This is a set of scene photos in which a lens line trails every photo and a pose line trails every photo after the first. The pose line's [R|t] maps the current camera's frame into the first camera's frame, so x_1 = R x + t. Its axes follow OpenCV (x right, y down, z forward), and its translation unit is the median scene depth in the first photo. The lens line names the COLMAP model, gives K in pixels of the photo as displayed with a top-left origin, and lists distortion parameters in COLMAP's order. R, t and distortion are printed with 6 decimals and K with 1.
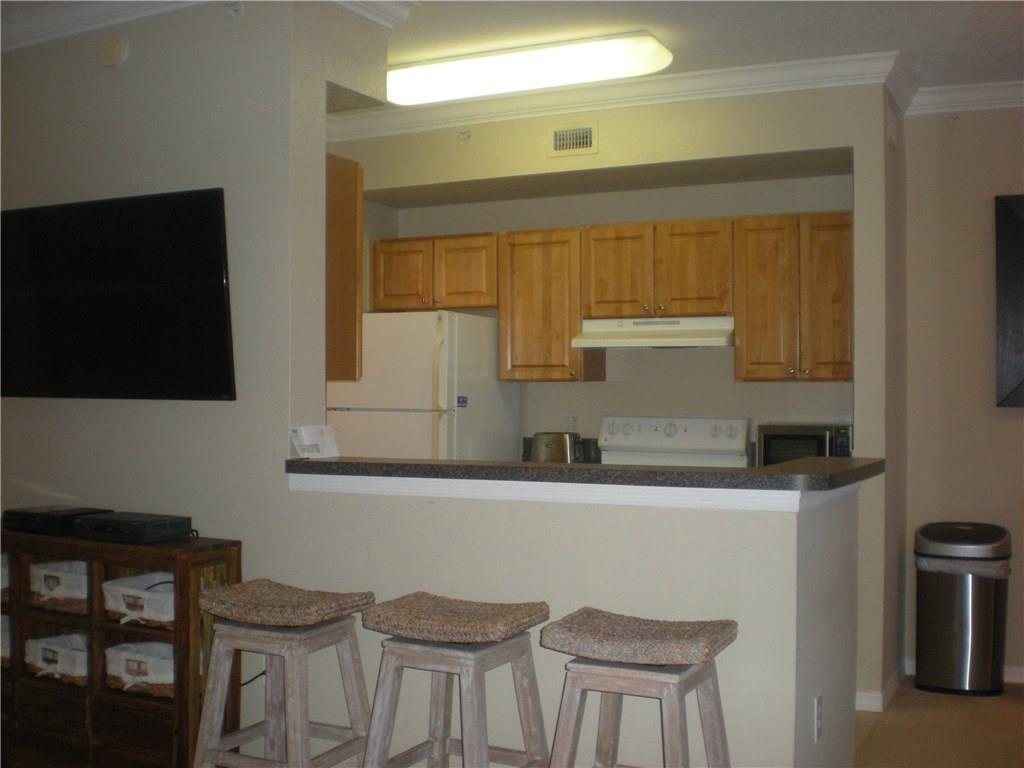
lens RADIAL K [[1151.9, 0, 512.0], [0, 1151.9, 384.0], [0, 0, 1]] dist [-0.077171, -0.198373]
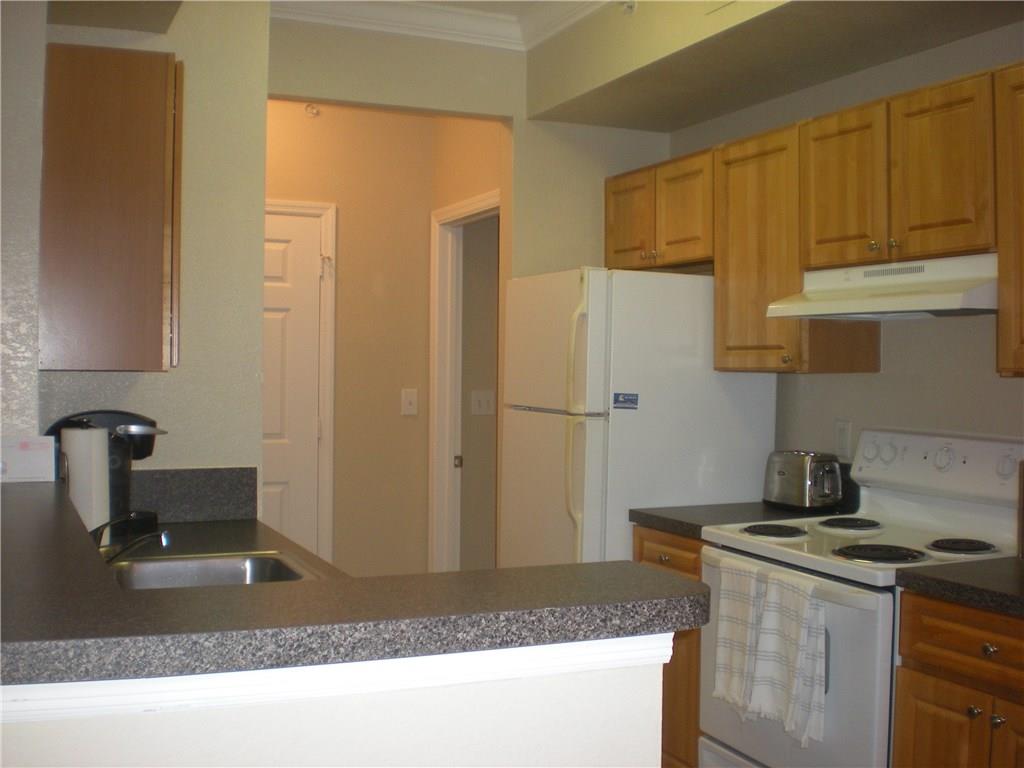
lens RADIAL K [[1151.9, 0, 512.0], [0, 1151.9, 384.0], [0, 0, 1]] dist [-0.077171, -0.198373]
pose [[0.769126, 0.015962, -0.638898, 0.336764], [-0.007198, 0.999841, 0.016314, -0.005147], [0.639057, -0.007949, 0.769119, 0.437183]]
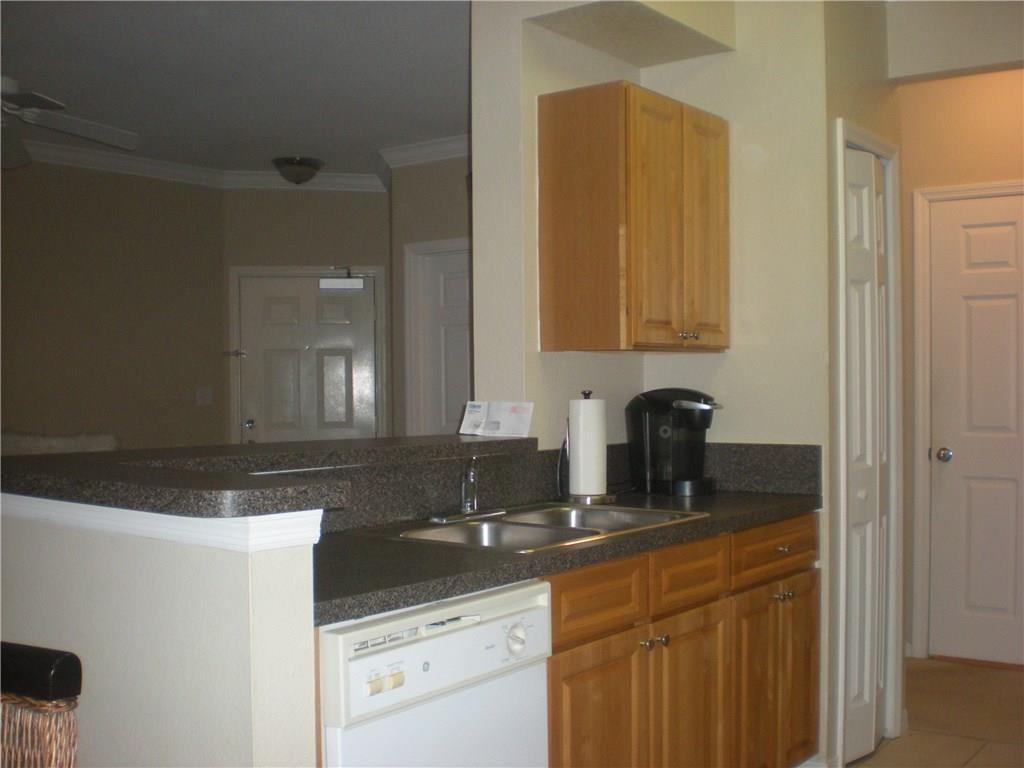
lens RADIAL K [[1151.9, 0, 512.0], [0, 1151.9, 384.0], [0, 0, 1]] dist [-0.077171, -0.198373]
pose [[-0.197036, 0.002274, -0.980394, 0.873447], [0.011679, 0.999932, -0.000028, 0.064631], [0.980327, -0.011456, -0.197049, 1.627851]]
